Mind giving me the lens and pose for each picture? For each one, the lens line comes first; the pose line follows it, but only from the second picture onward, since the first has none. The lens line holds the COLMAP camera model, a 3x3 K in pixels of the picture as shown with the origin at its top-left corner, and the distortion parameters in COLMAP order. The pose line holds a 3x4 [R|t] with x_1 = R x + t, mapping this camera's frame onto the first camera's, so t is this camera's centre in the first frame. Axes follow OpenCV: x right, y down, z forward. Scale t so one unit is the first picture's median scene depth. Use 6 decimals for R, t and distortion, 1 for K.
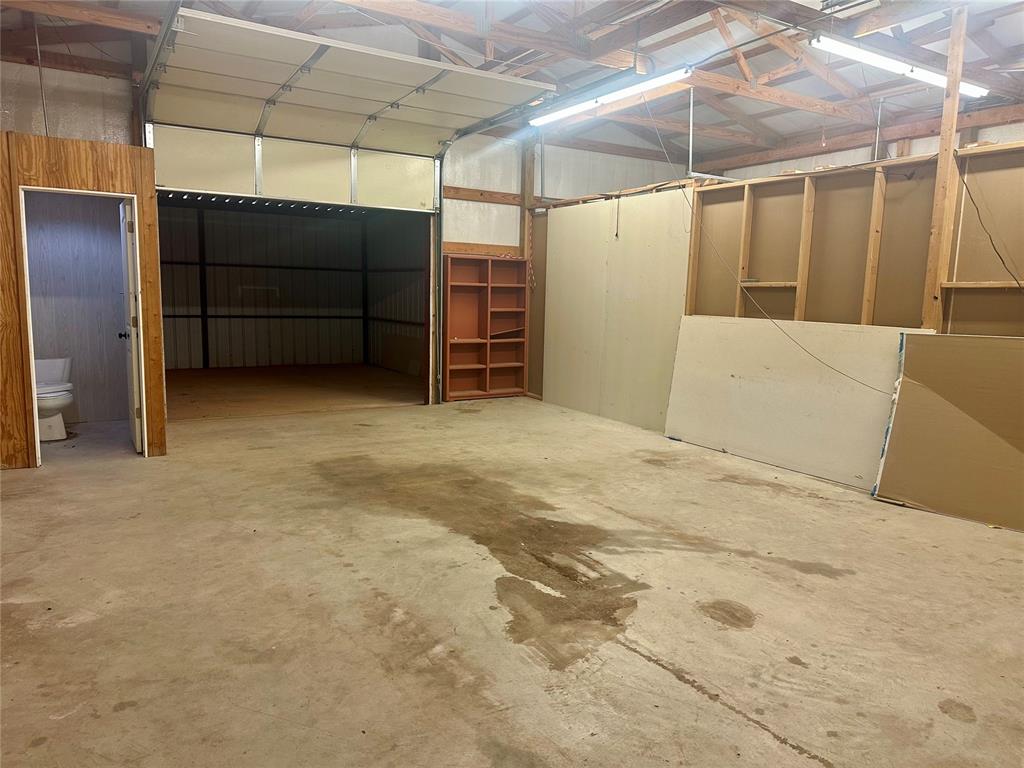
lens RADIAL K [[722.4, 0, 513.1], [0, 722.4, 382.6], [0, 0, 1]] dist [0.120236, -0.178037]
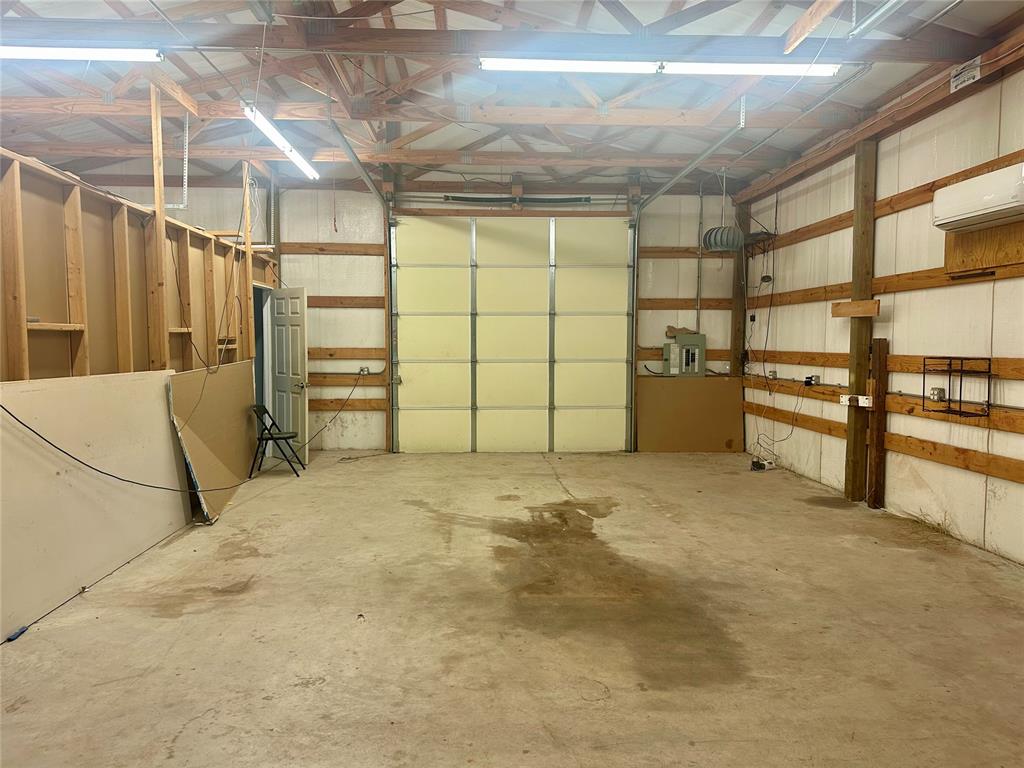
lens RADIAL K [[722.4, 0, 513.1], [0, 722.4, 382.6], [0, 0, 1]] dist [0.120236, -0.178037]
pose [[-0.881769, -0.053652, 0.468620, -0.489980], [0.035778, 0.983040, 0.179870, -0.276344], [-0.470323, 0.175370, -0.864894, 2.028292]]
